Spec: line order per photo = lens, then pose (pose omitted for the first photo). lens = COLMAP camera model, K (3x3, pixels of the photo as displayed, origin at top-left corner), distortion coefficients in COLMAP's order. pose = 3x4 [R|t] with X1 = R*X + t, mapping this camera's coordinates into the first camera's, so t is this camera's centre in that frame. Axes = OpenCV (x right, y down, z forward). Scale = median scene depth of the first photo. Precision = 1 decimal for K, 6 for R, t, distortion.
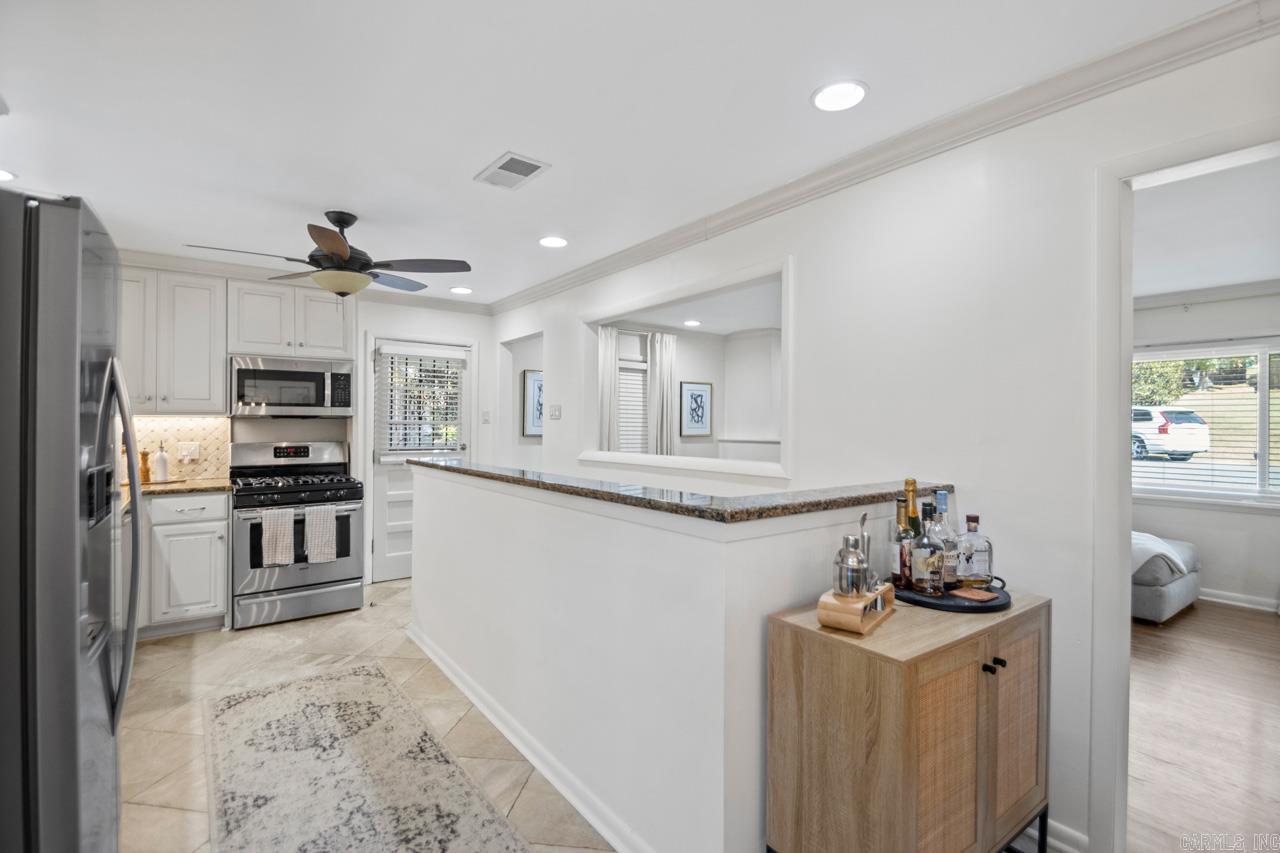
lens RADIAL K [[611.1, 0, 647.7], [0, 611.1, 425.5], [0, 0, 1]] dist [0.004405, -0.004342]
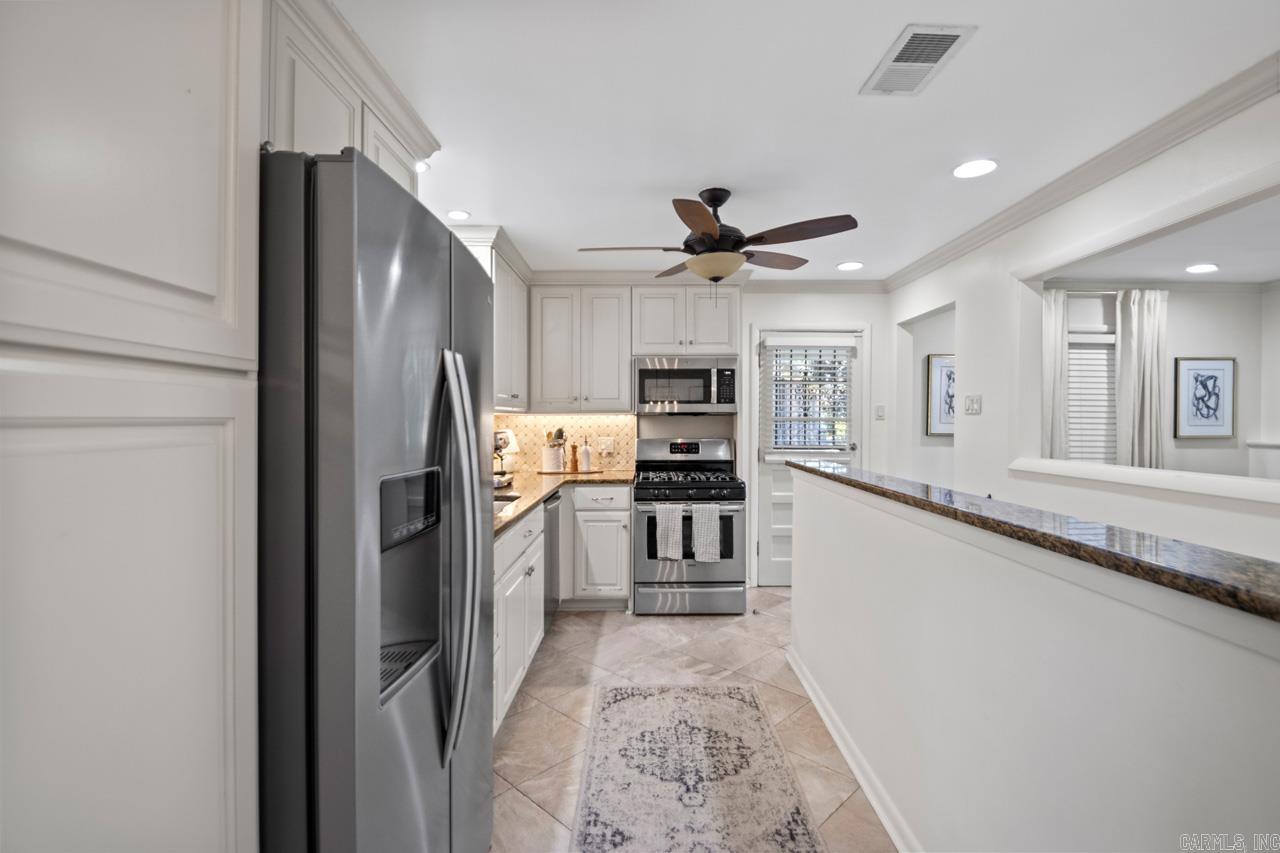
lens RADIAL K [[611.1, 0, 646.8], [0, 611.1, 422.1], [0, 0, 1]] dist [0.004405, -0.004342]
pose [[0.809462, 0.000457, -0.587172, -0.034336], [0.000011, 1.000000, 0.000794, -0.001449], [0.587172, -0.000649, 0.809462, 0.150005]]
